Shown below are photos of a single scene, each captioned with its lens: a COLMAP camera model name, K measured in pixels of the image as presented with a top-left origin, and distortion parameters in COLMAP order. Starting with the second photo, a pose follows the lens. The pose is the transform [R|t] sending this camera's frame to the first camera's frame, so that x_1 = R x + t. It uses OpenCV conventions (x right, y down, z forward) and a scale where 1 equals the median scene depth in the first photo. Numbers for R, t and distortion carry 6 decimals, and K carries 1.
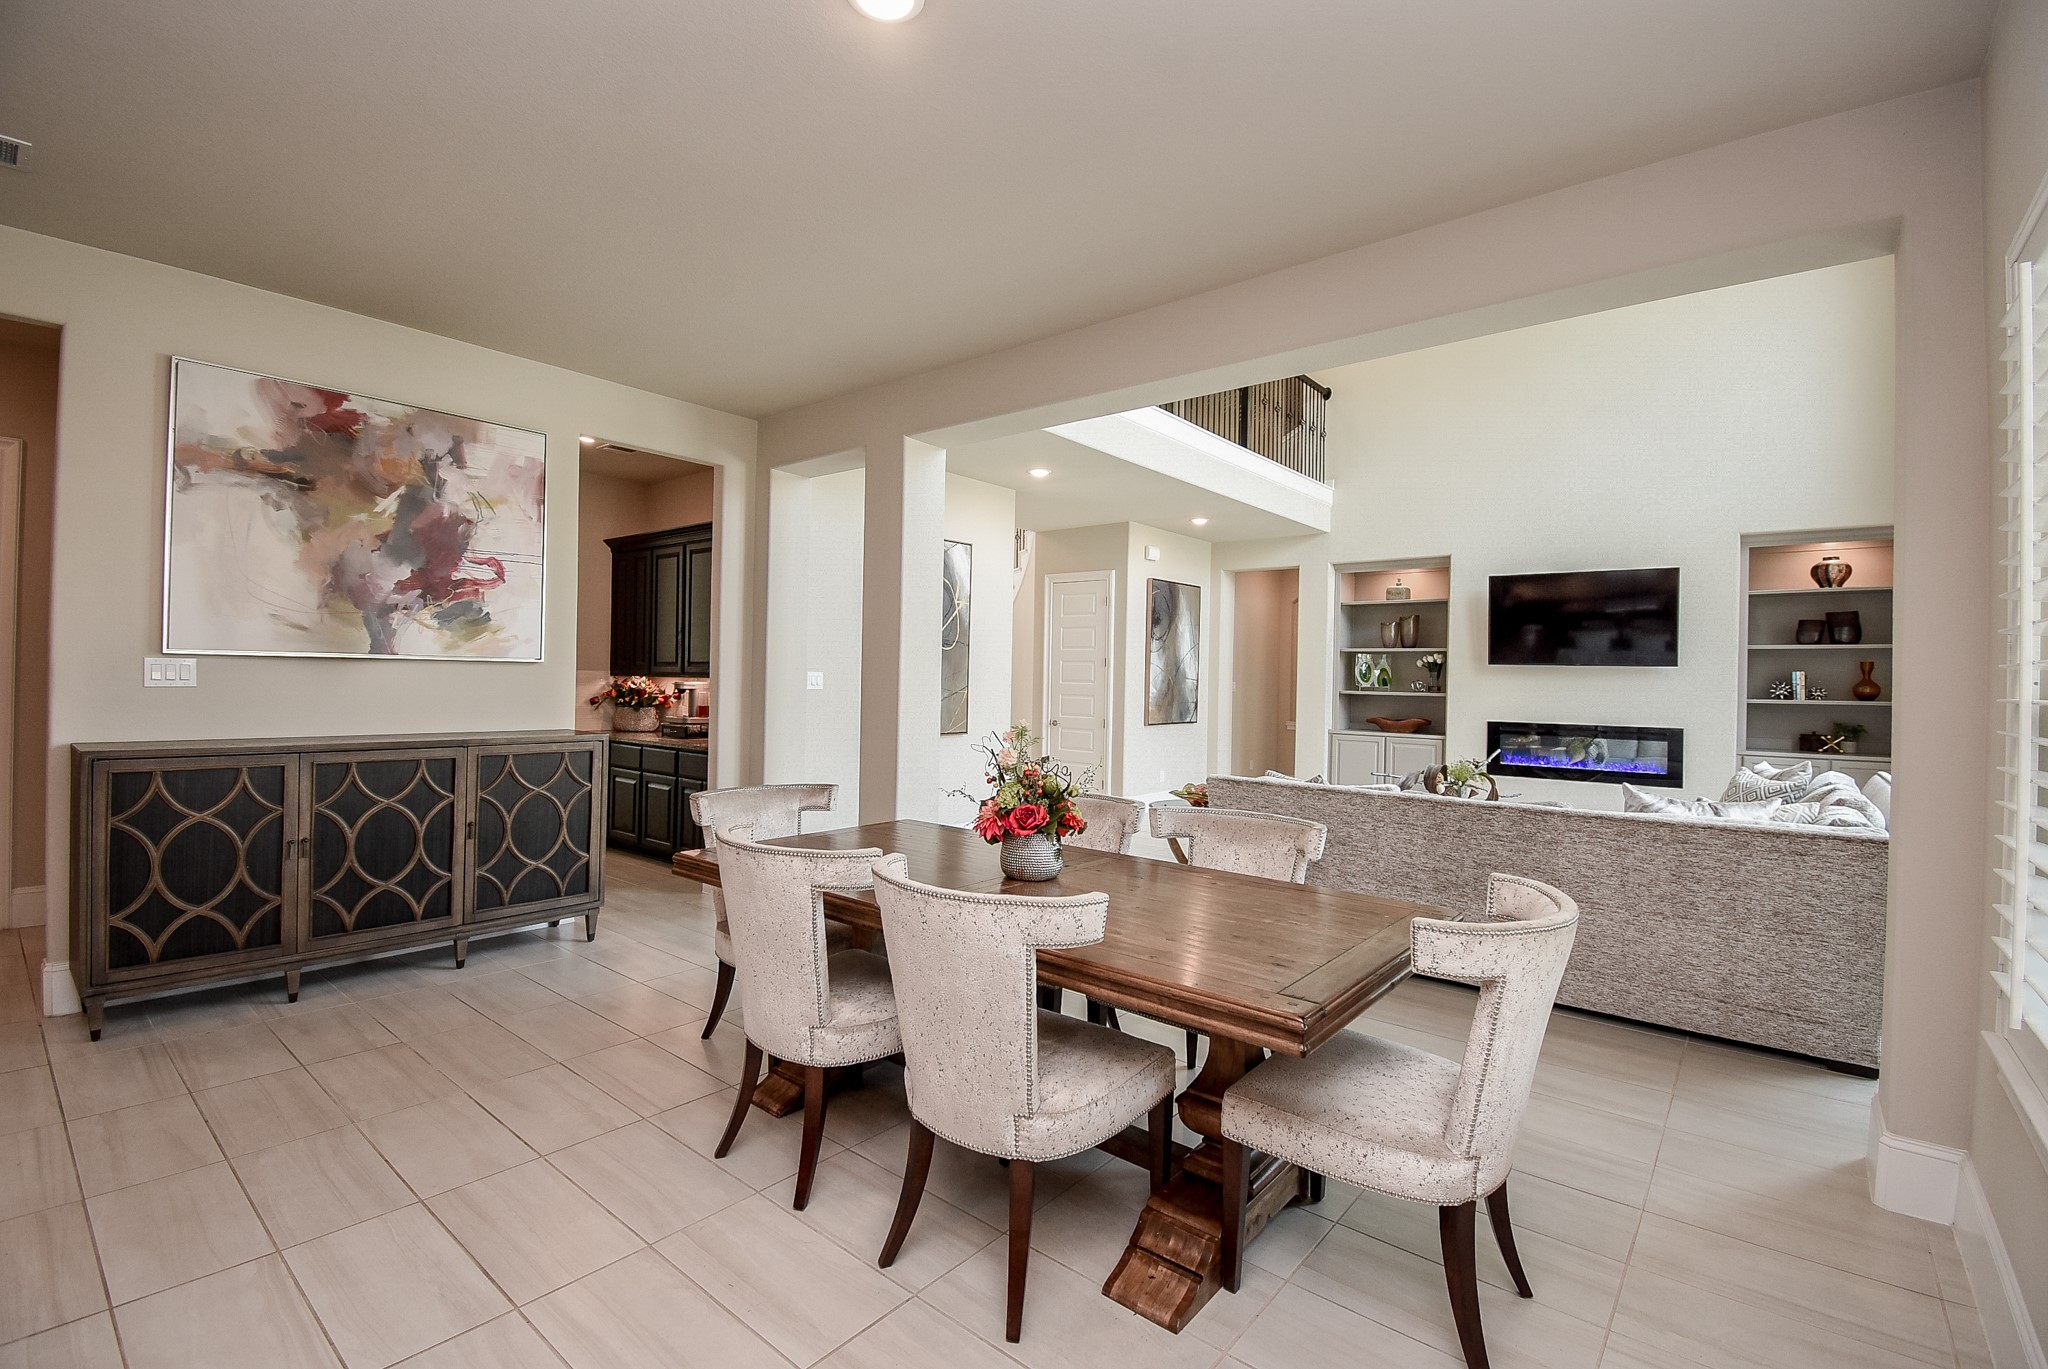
lens RADIAL K [[901.6, 0, 1021.3], [0, 901.6, 674.3], [0, 0, 1]] dist [0.019592, -0.025310]
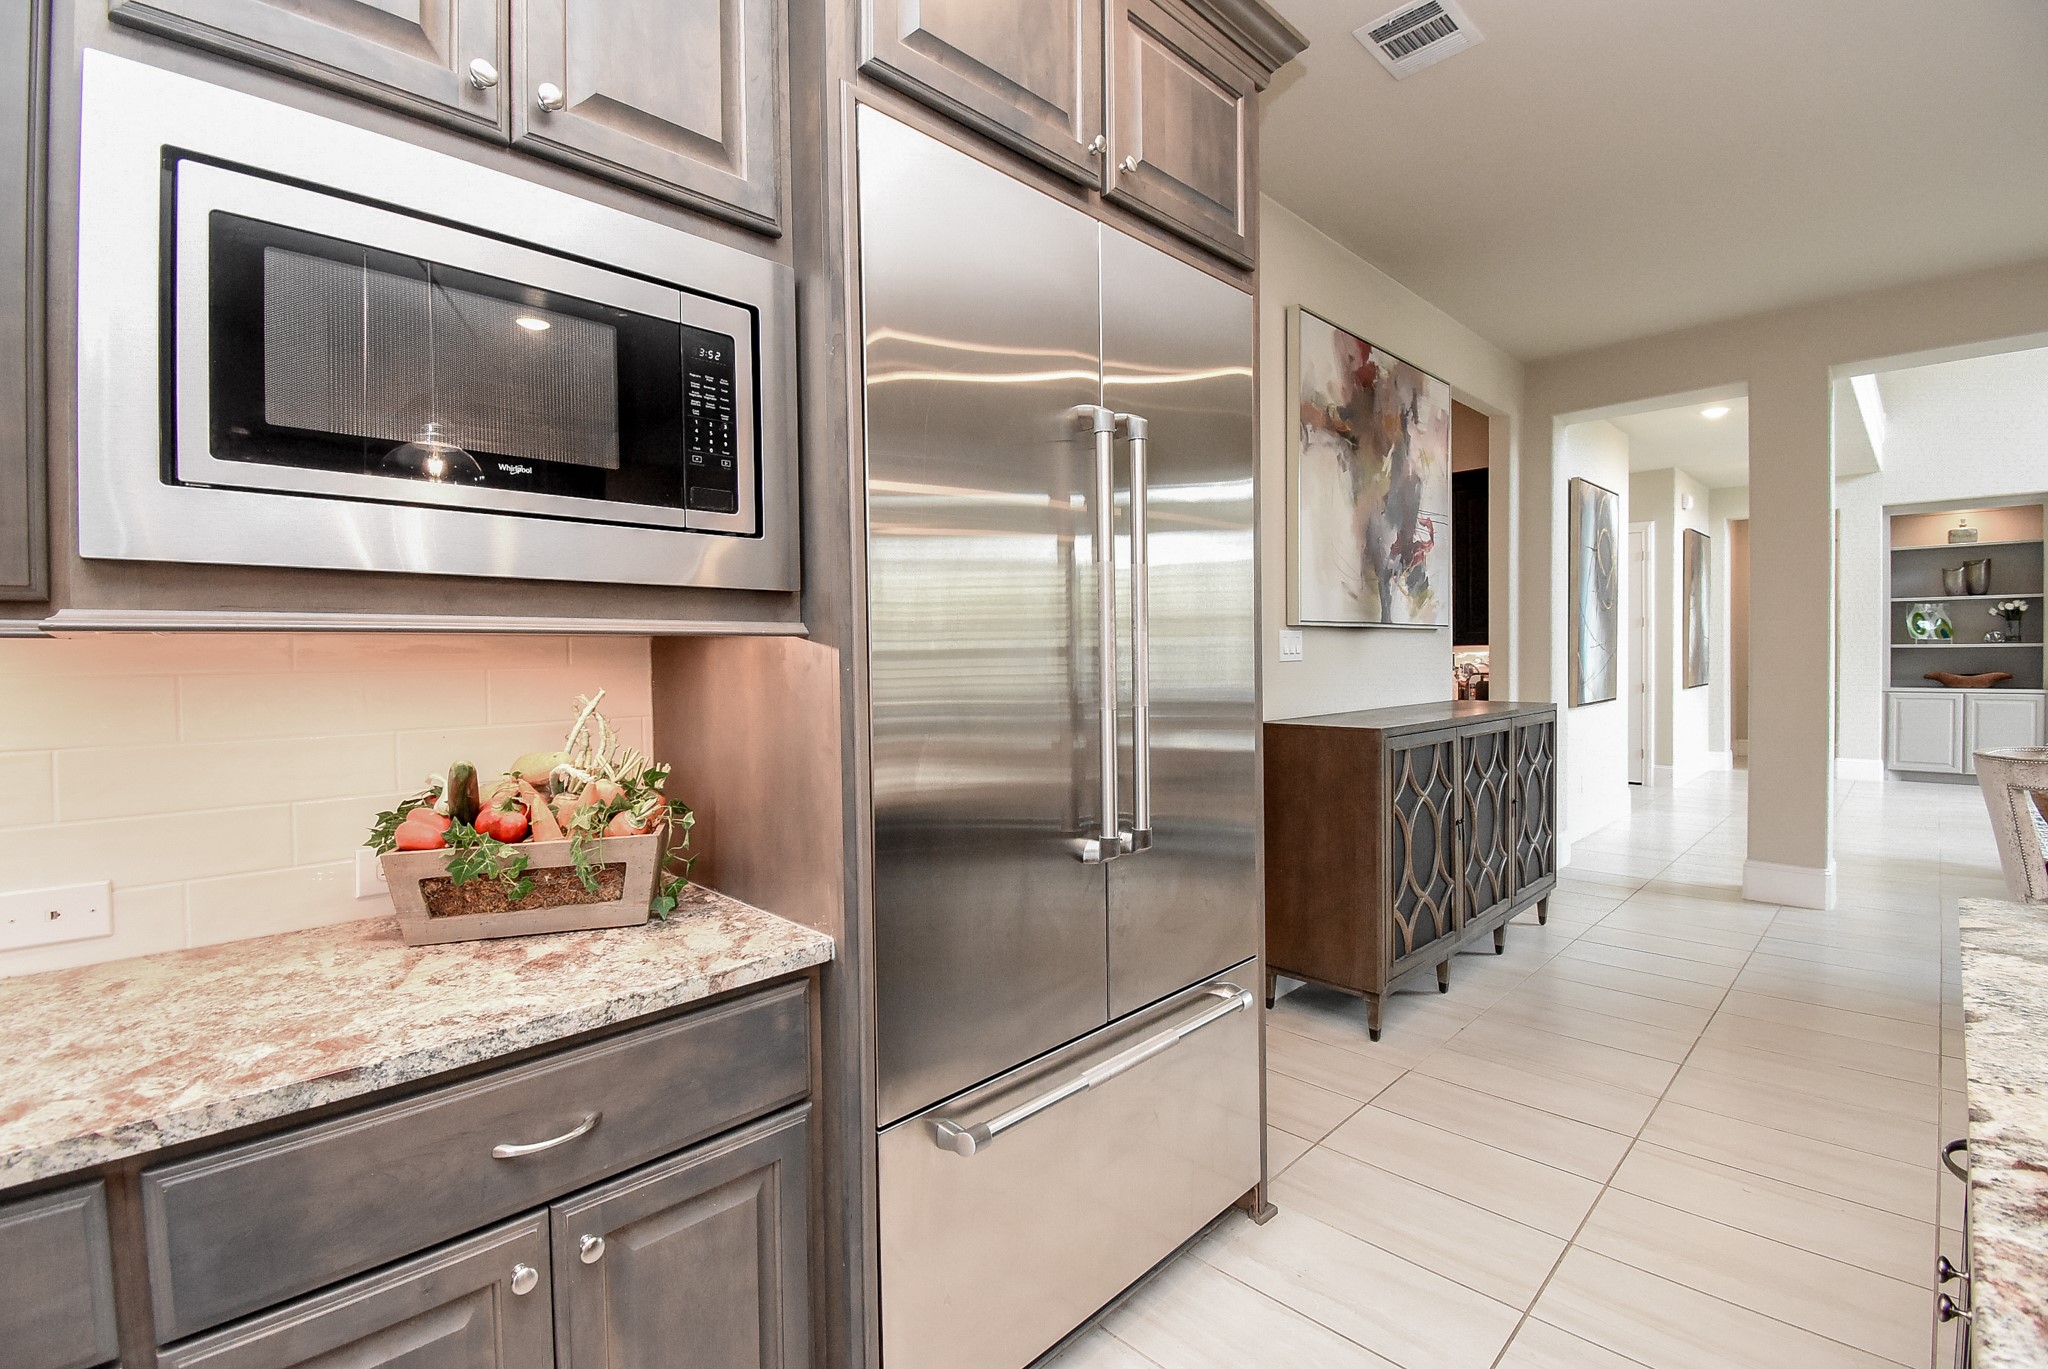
lens RADIAL K [[909.2, 0, 1027.5], [0, 909.2, 666.2], [0, 0, 1]] dist [0.015506, -0.022948]
pose [[0.995410, -0.030275, -0.090792, -0.556643], [0.031729, 0.999390, 0.014616, -0.001581], [0.090294, -0.017430, 0.995763, 0.011595]]
